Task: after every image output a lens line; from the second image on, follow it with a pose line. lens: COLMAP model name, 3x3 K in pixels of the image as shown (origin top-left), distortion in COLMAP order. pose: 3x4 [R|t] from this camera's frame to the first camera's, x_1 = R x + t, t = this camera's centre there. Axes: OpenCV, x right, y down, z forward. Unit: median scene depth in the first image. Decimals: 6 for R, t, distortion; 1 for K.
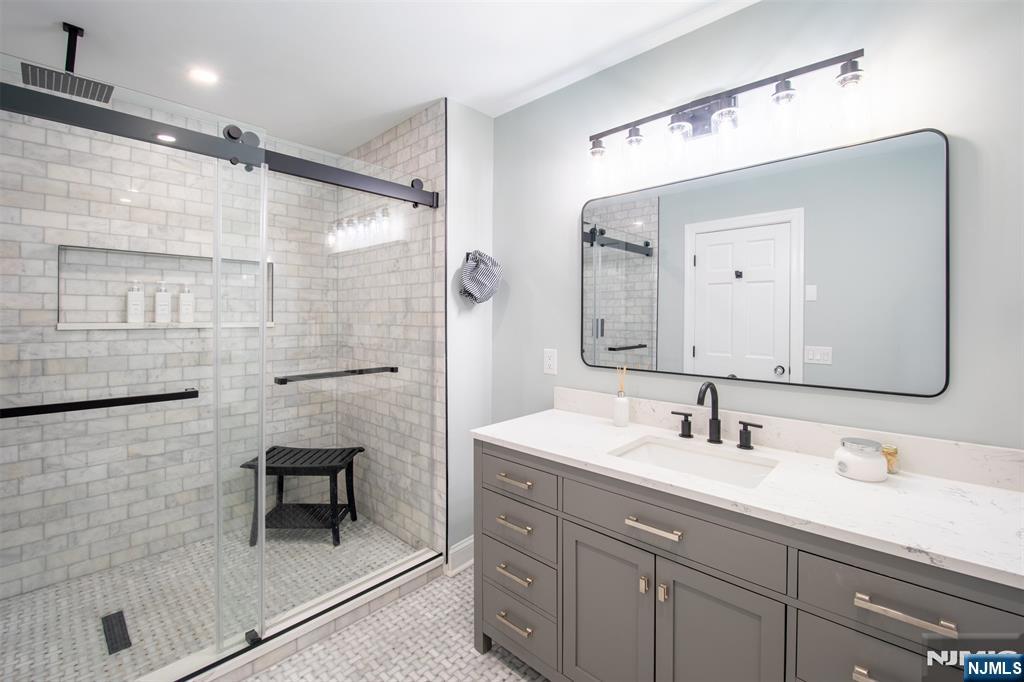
lens RADIAL K [[429.2, 0, 499.6], [0, 429.2, 337.9], [0, 0, 1]] dist [-0.019892, -0.000481]
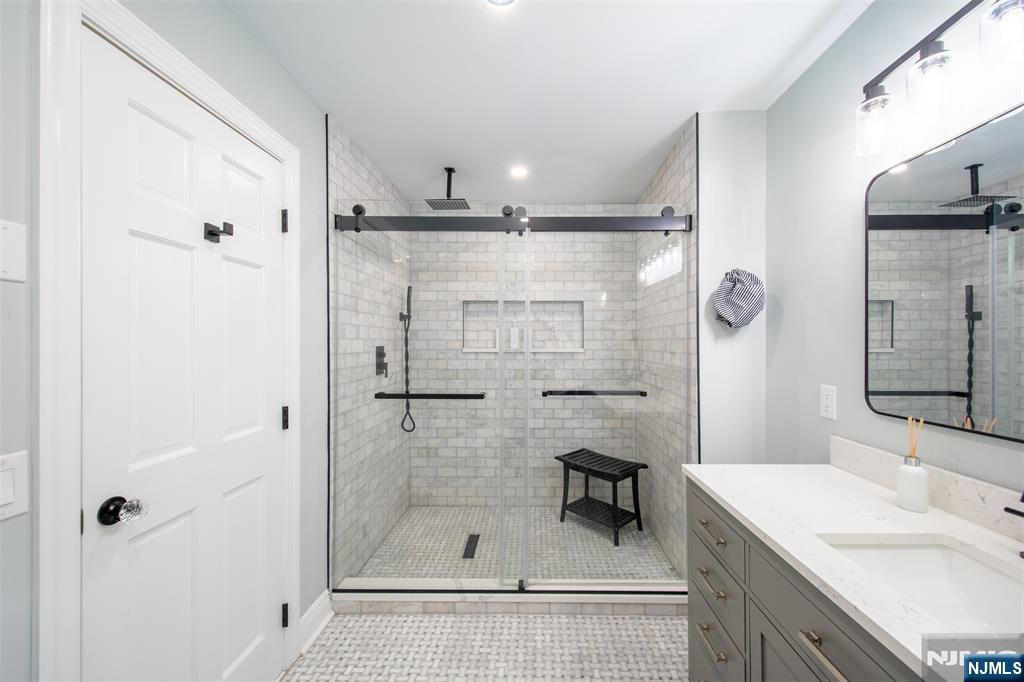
lens RADIAL K [[394.4, 0, 533.0], [0, 394.4, 360.3], [0, 0, 1]] dist [-0.000219, -0.000232]
pose [[0.680689, 0.026718, -0.732085, 0.268028], [-0.033508, 0.999424, 0.005320, -0.004529], [0.731806, 0.020909, 0.681192, 0.136083]]
